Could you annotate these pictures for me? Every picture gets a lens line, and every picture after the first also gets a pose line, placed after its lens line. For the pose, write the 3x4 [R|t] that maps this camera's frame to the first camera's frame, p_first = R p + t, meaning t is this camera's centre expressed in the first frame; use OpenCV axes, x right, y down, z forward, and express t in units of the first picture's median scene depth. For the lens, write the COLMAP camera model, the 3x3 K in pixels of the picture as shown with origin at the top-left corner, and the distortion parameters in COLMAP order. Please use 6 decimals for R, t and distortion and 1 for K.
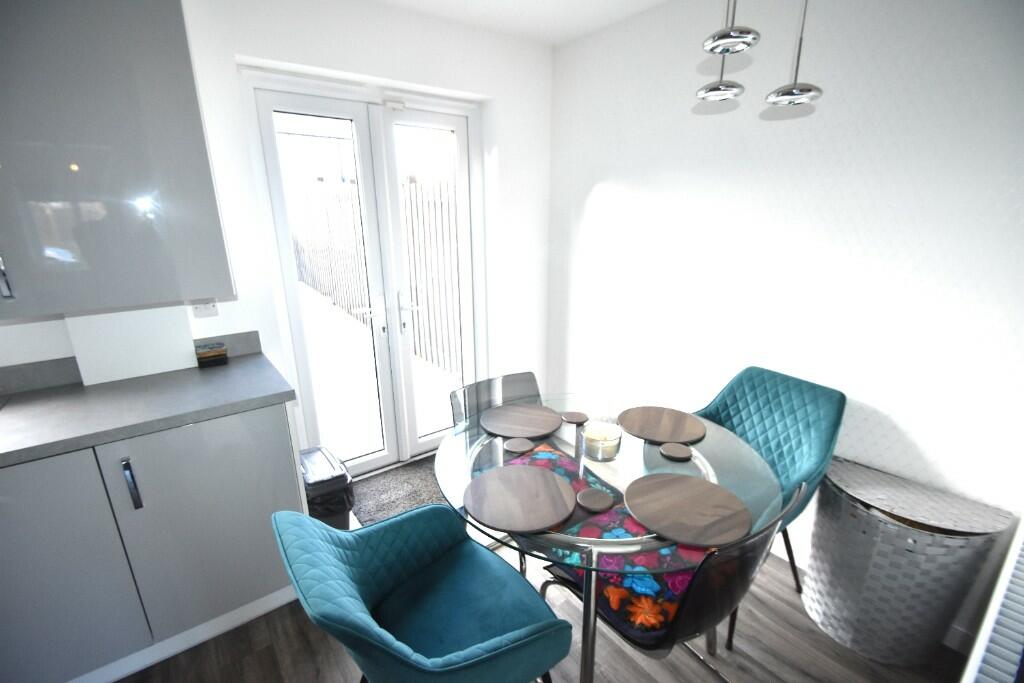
lens RADIAL K [[451.4, 0, 512.5], [0, 451.4, 345.5], [0, 0, 1]] dist [0.033706, -0.014875]
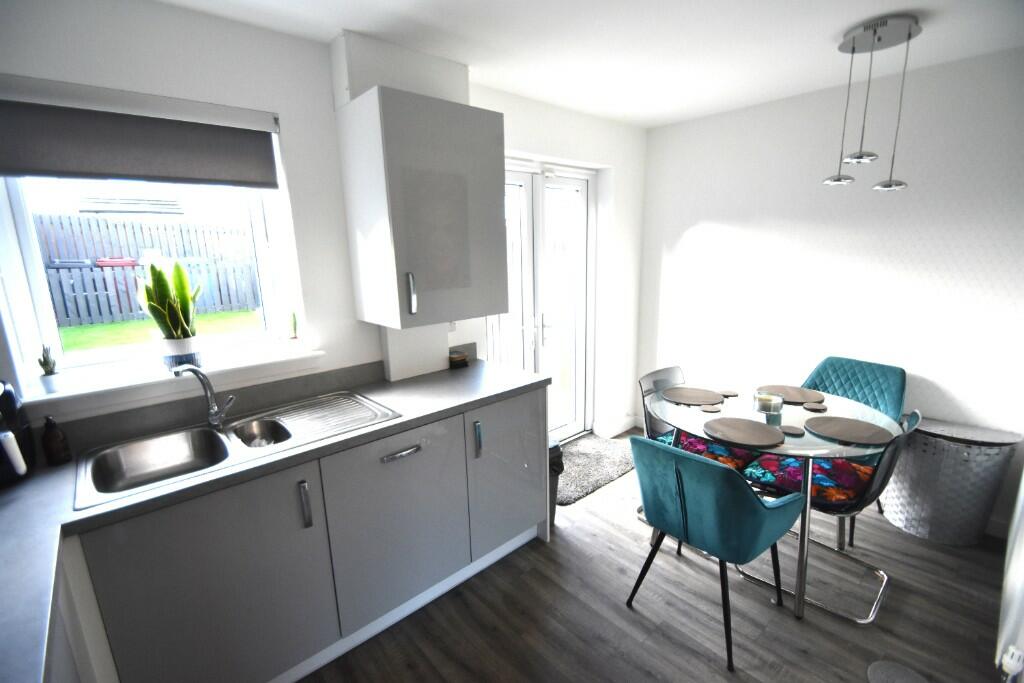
lens RADIAL K [[455.9, 0, 512.0], [0, 455.9, 341.5], [0, 0, 1]] dist [-0.000664, -0.000261]
pose [[0.996290, -0.028838, 0.081082, -0.674715], [0.035426, 0.996082, -0.081029, 0.093802], [-0.078427, 0.083601, 0.993408, -0.390048]]
